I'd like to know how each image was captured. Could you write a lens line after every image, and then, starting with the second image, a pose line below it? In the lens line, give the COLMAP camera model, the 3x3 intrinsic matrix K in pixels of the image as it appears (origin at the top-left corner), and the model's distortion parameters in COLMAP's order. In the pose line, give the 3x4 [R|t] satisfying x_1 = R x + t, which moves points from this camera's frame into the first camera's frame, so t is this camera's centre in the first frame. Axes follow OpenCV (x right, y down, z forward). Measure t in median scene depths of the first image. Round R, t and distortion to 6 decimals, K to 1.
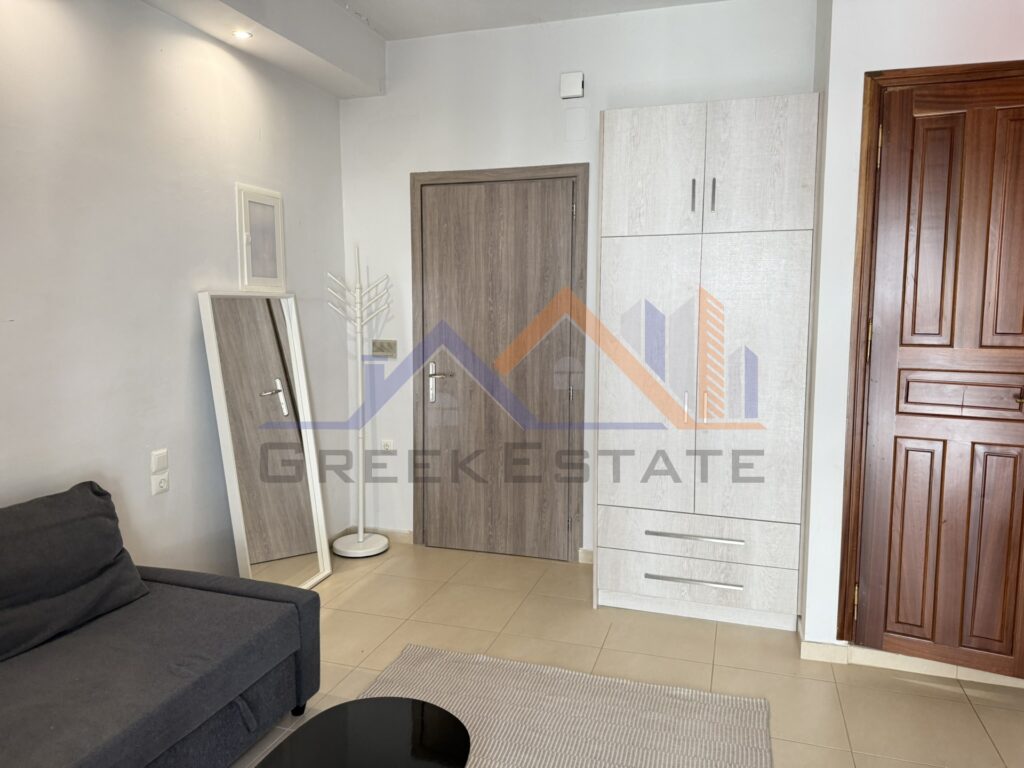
lens RADIAL K [[712.1, 0, 513.4], [0, 712.1, 381.3], [0, 0, 1]] dist [0.166976, -0.302195]
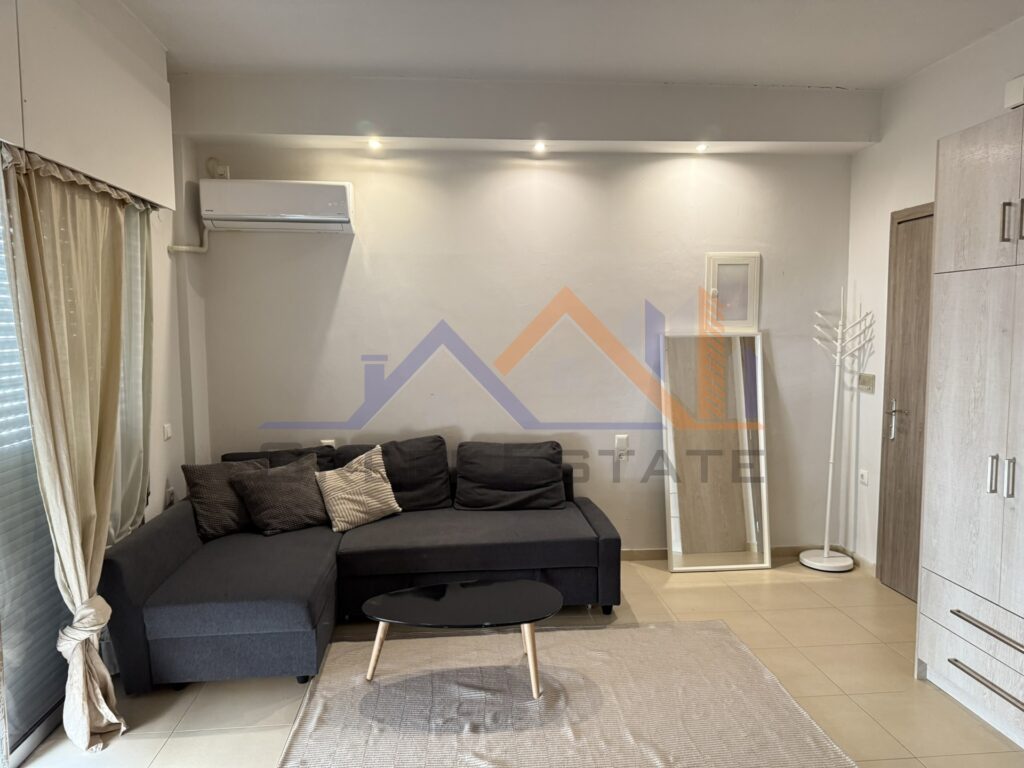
lens RADIAL K [[732.8, 0, 509.6], [0, 732.8, 389.5], [0, 0, 1]] dist [0.084724, -0.098955]
pose [[0.376857, 0.076172, -0.923134, 0.656143], [-0.090438, 0.994877, 0.045172, -0.039473], [0.921846, 0.066463, 0.381815, 0.121697]]
